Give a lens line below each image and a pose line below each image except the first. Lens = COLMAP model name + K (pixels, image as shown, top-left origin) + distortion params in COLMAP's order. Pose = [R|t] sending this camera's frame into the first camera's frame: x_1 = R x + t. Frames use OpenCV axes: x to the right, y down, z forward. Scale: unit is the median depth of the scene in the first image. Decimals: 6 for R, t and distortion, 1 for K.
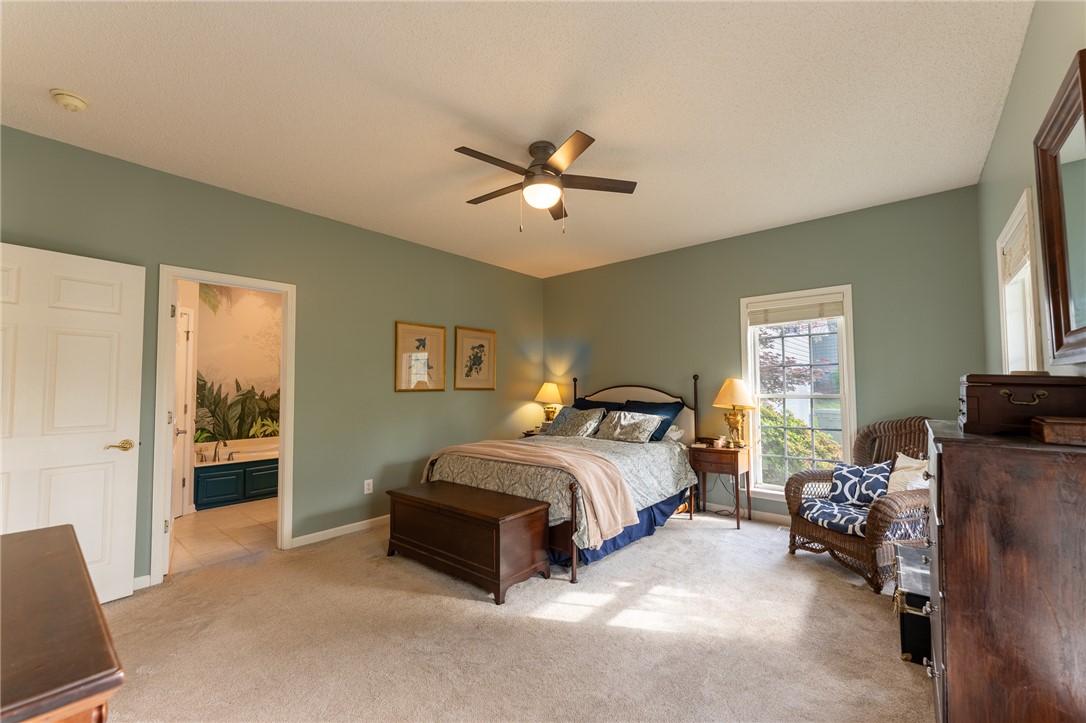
lens RADIAL K [[437.2, 0, 542.3], [0, 437.2, 364.8], [0, 0, 1]] dist [0.004100, 0.000306]
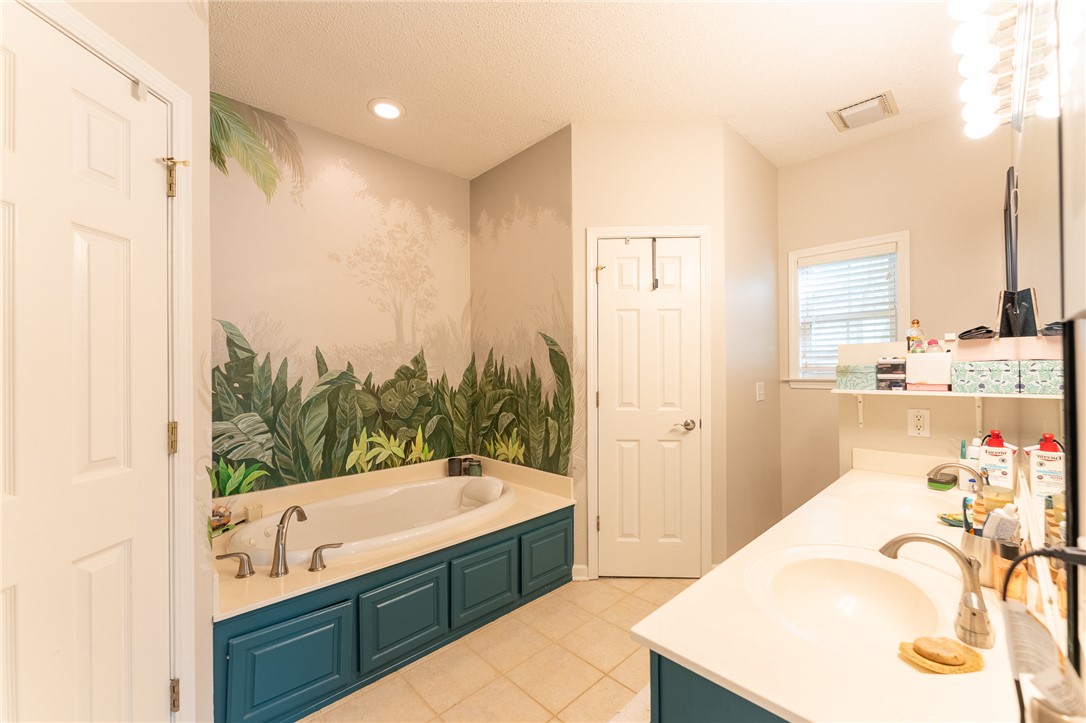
lens RADIAL K [[437.2, 0, 544.3], [0, 437.2, 365.8], [0, 0, 1]] dist [0.004100, 0.000306]
pose [[0.995076, -0.001320, -0.099104, -0.403383], [0.005496, 0.999108, 0.041874, 0.032341], [0.098960, -0.042213, 0.994196, 0.549781]]
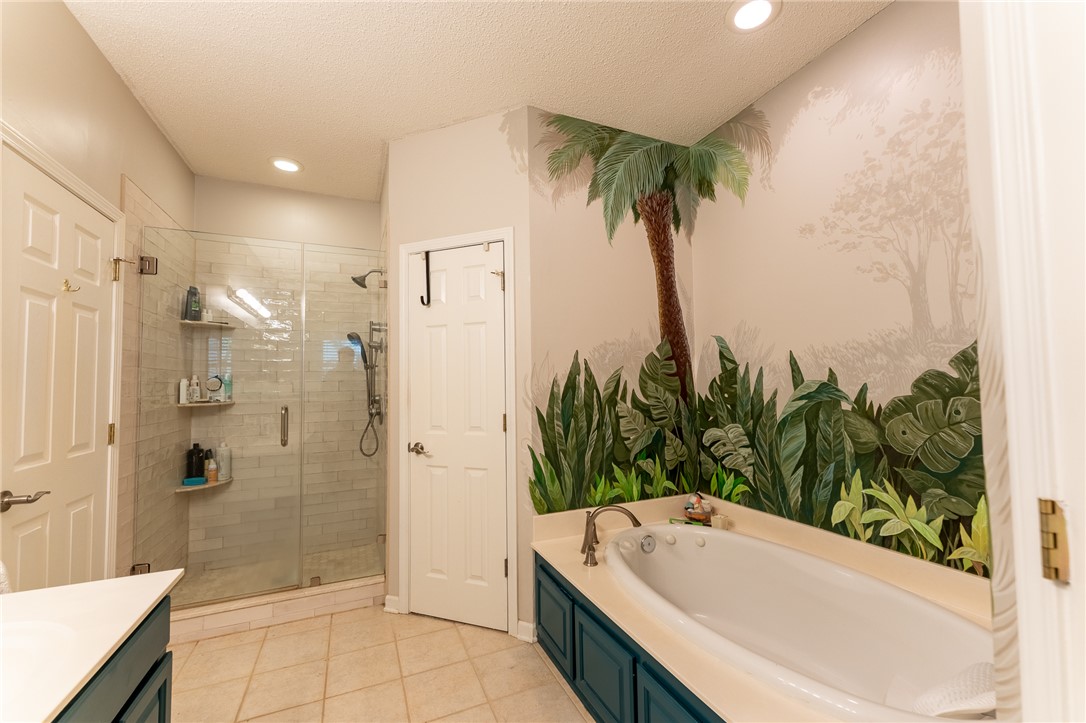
lens RADIAL K [[437.2, 0, 543.0], [0, 437.2, 362.2], [0, 0, 1]] dist [0.004100, 0.000306]
pose [[-0.439105, -0.027744, -0.898007, -0.272256], [0.068460, 0.995584, -0.064234, 0.048159], [0.895824, -0.089683, -0.435266, 0.940880]]
